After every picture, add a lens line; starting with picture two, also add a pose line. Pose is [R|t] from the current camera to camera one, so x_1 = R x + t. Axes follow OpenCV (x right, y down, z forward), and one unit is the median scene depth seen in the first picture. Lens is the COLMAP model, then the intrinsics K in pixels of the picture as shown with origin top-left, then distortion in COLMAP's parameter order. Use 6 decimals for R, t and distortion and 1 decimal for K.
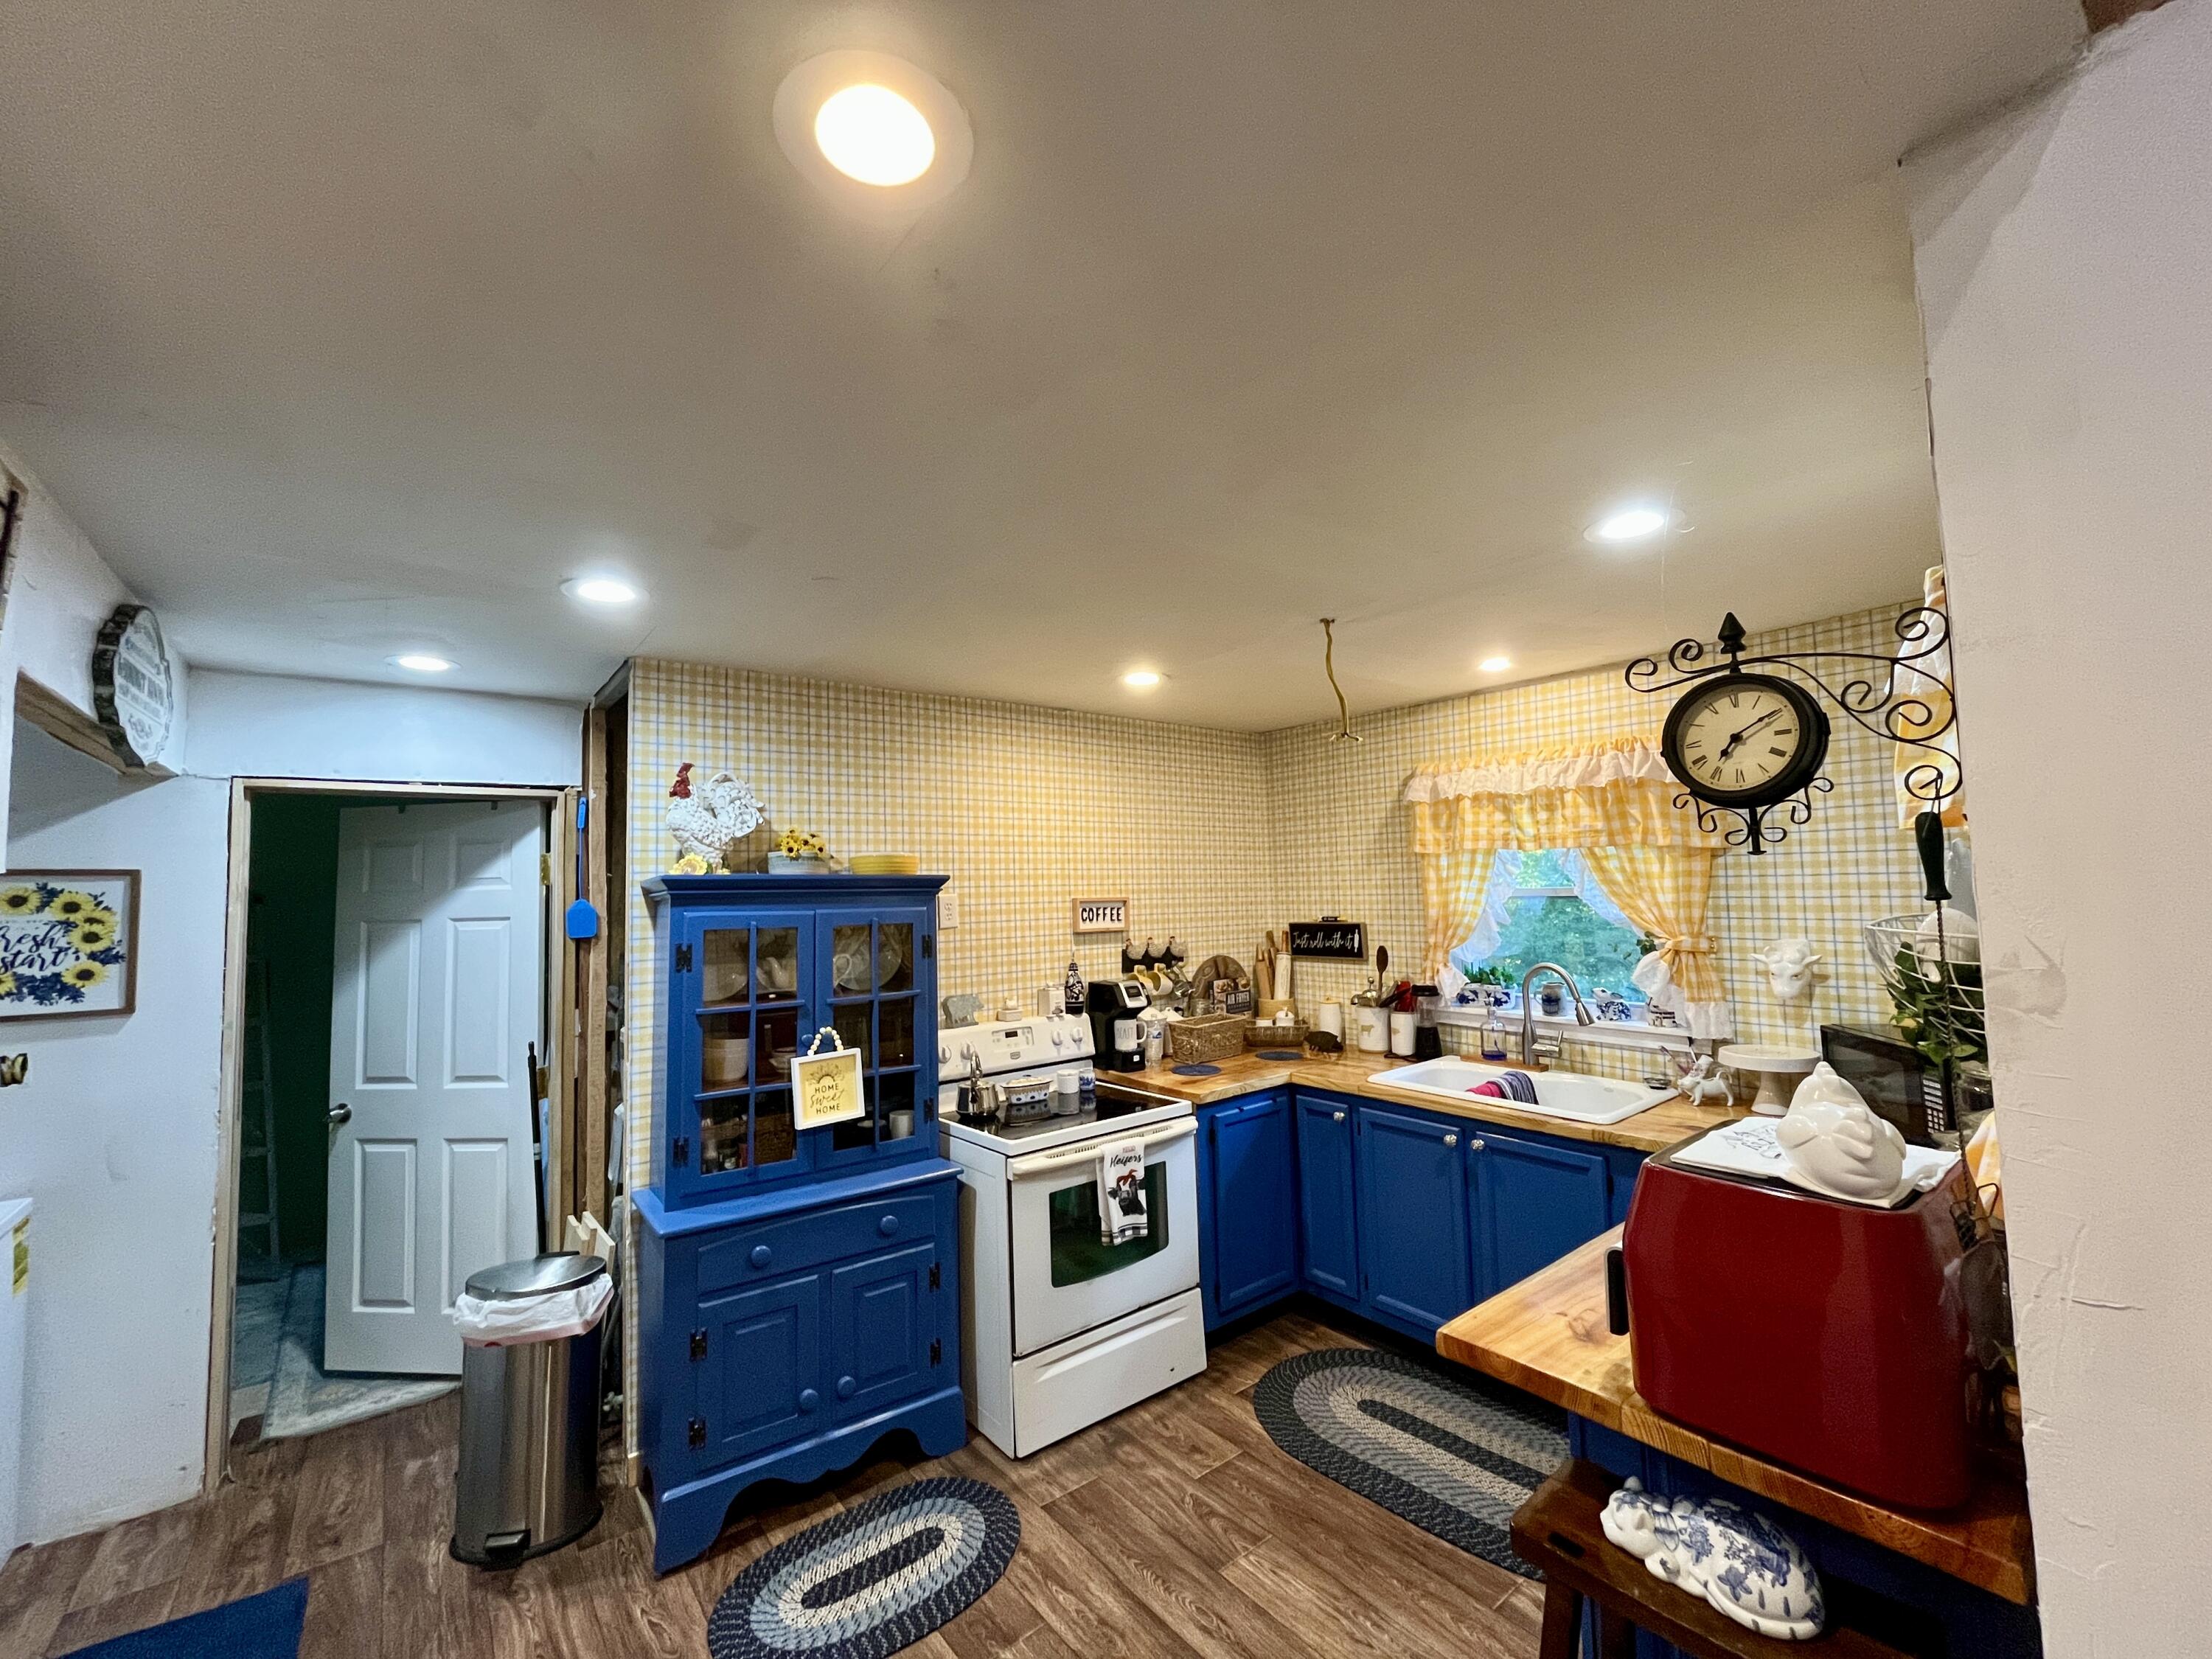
lens RADIAL K [[884.1, 0, 1106.0], [0, 884.1, 829.5], [0, 0, 1]] dist [-0.001068, -0.000191]
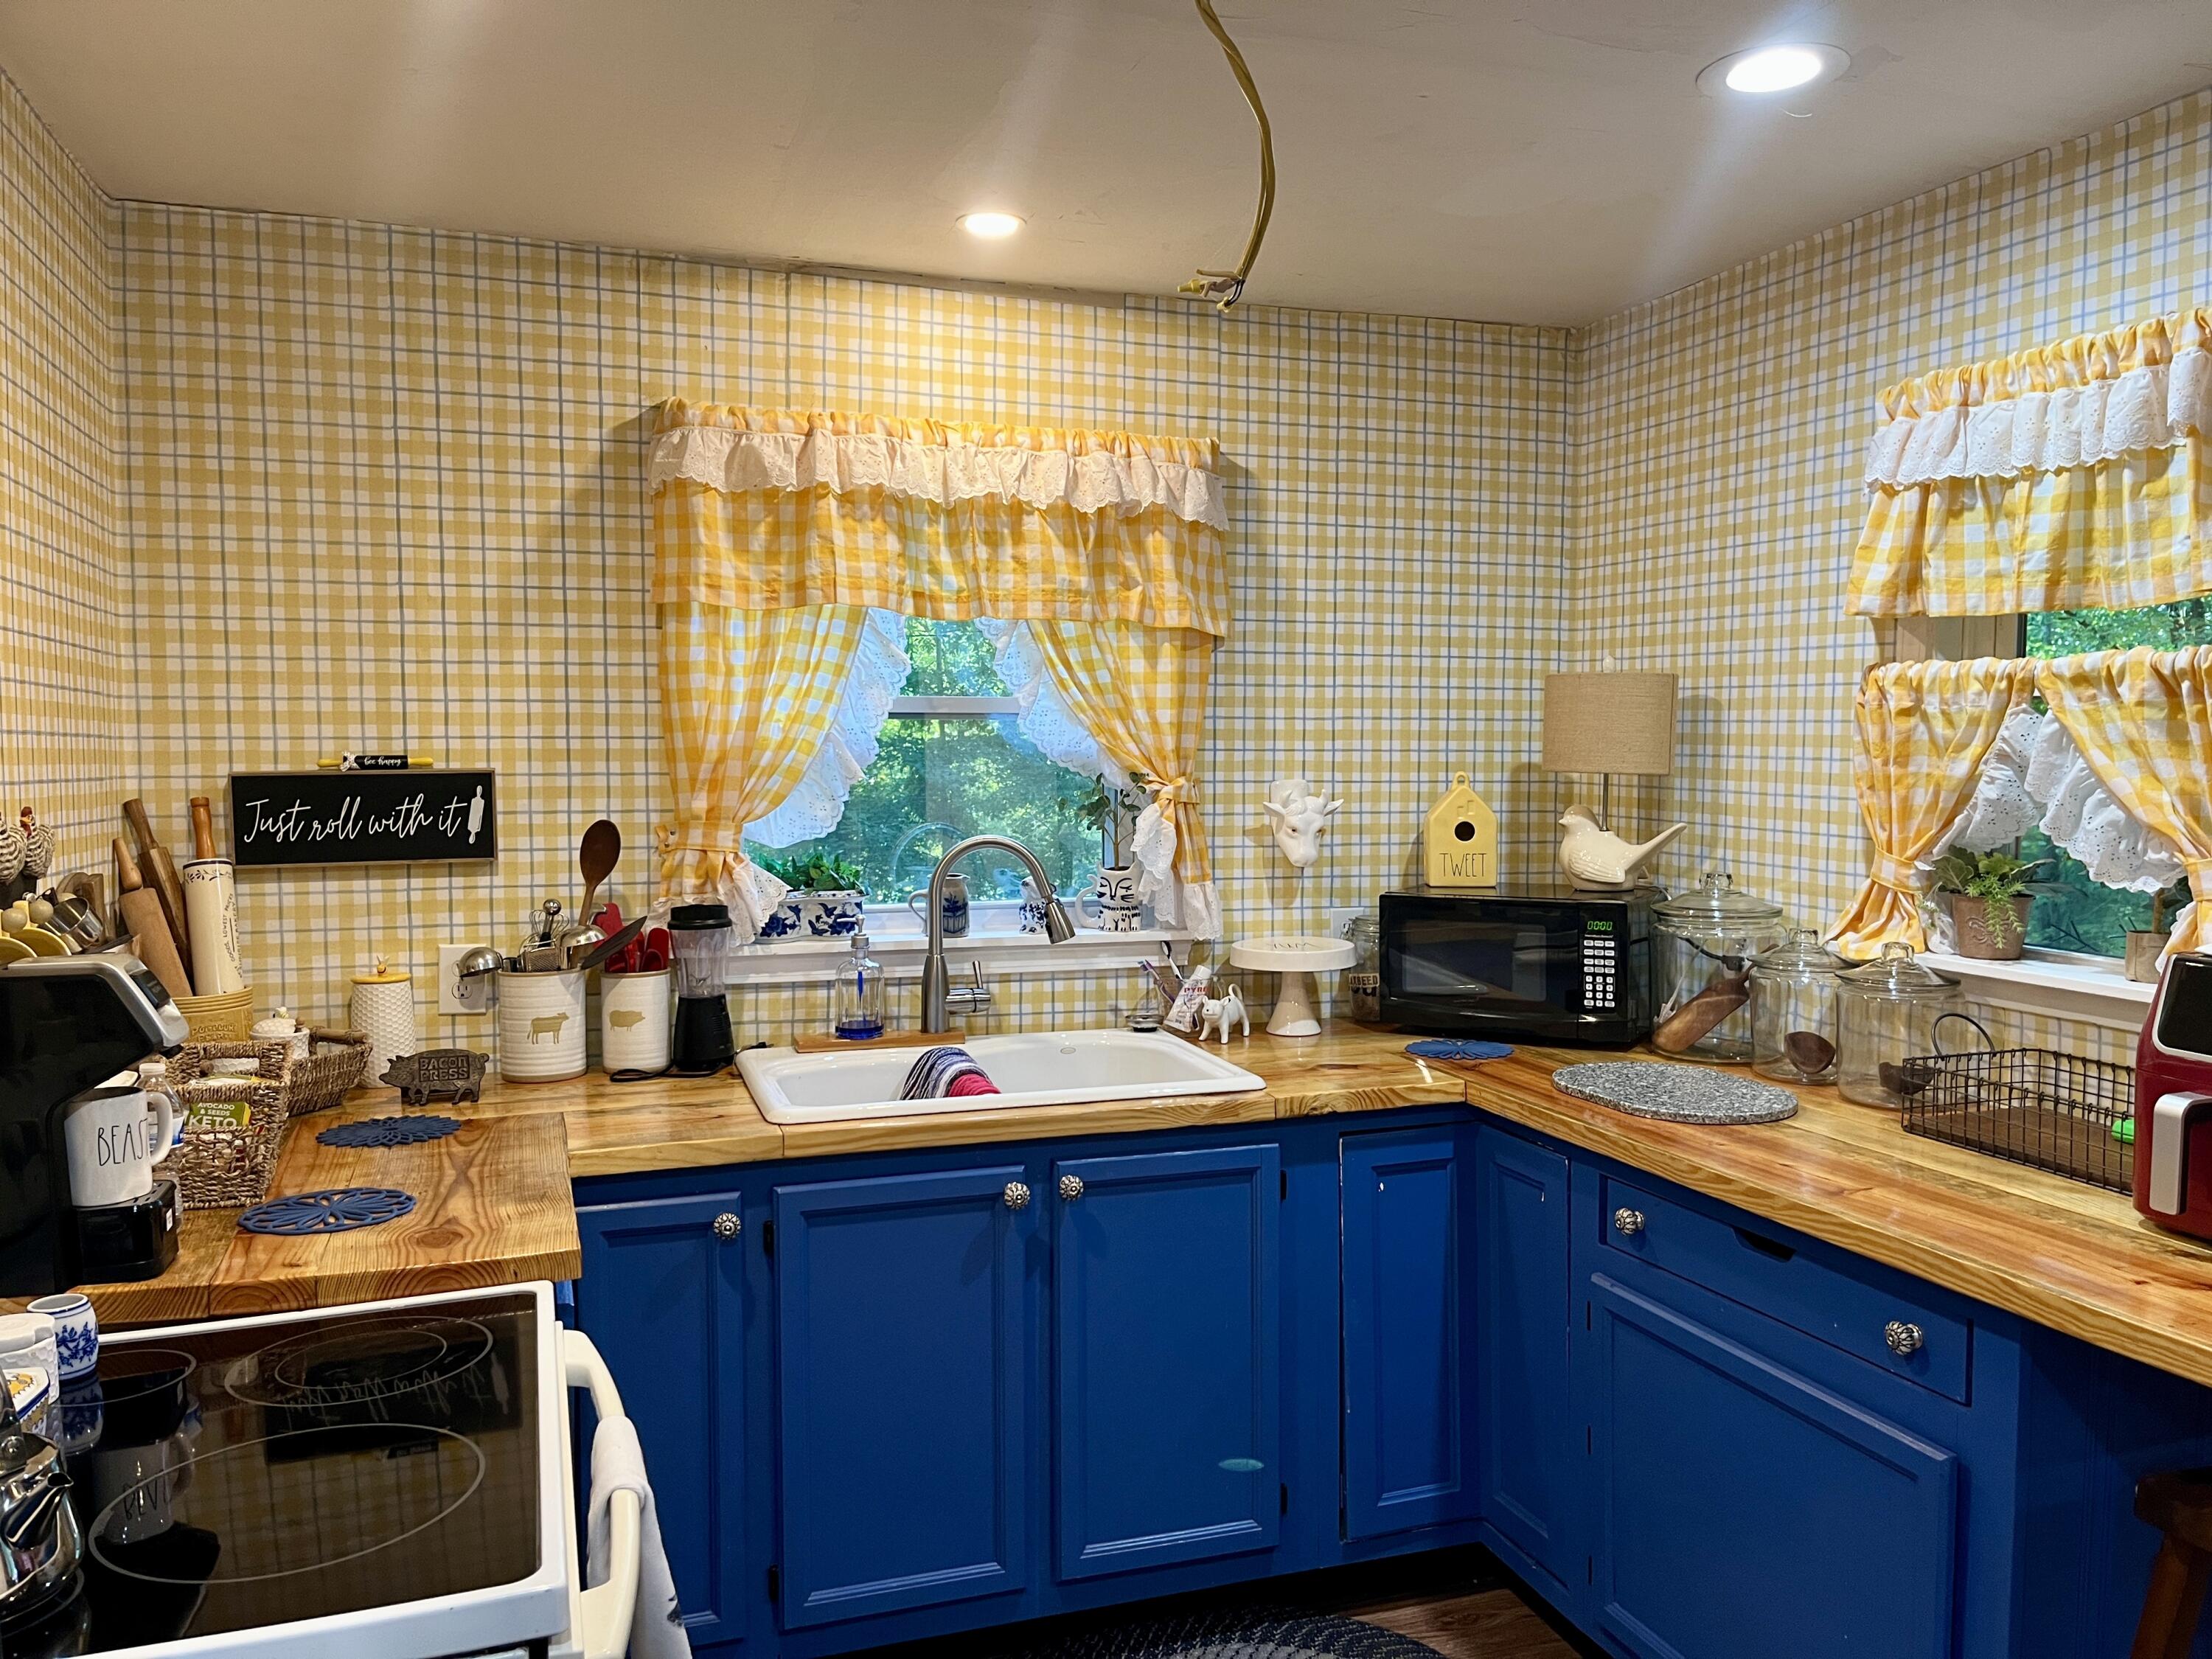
lens RADIAL K [[1693.8, 0, 1106.0], [0, 1693.8, 829.5], [0, 0, 1]] dist [0.061947, -0.082740]
pose [[0.330098, -0.024988, 0.943616, -0.415069], [-0.073097, 0.995971, 0.051945, 0.087113], [-0.941112, -0.086123, 0.326941, 0.583913]]
